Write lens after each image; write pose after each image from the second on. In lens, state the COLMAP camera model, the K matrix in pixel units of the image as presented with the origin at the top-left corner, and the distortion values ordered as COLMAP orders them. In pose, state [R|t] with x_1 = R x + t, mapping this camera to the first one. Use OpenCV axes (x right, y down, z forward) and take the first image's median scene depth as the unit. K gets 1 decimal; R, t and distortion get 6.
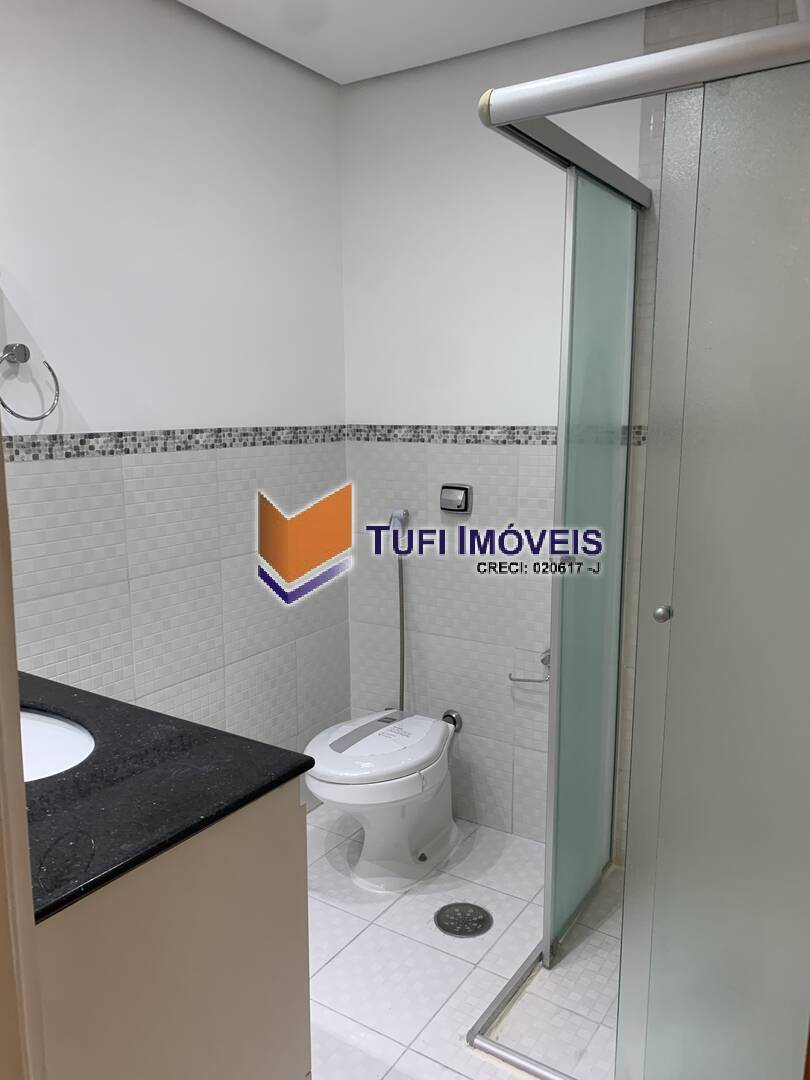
lens RADIAL K [[832.4, 0, 406.9], [0, 832.4, 540.7], [0, 0, 1]] dist [0.009370, 0.004933]
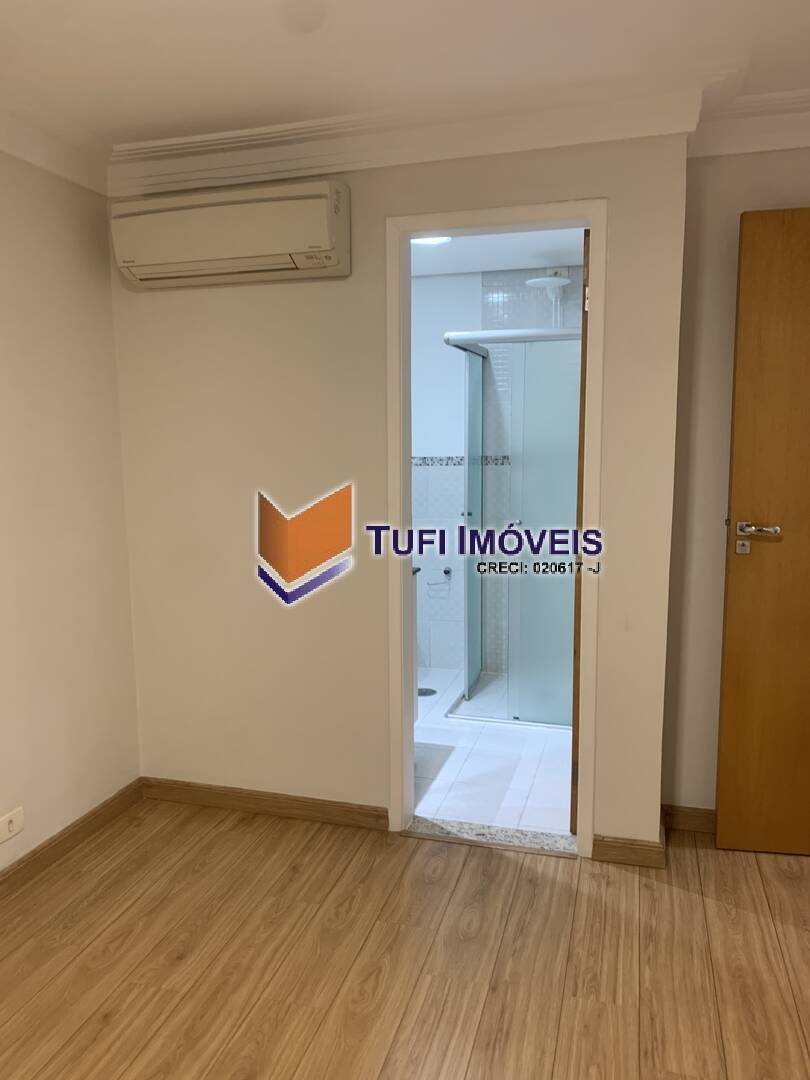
lens RADIAL K [[832.4, 0, 403.0], [0, 832.4, 538.6], [0, 0, 1]] dist [0.009370, 0.004933]
pose [[0.958141, -0.041146, 0.283324, -0.600816], [0.052461, 0.998095, -0.032463, 0.146148], [-0.281449, 0.045968, 0.958474, -1.084234]]
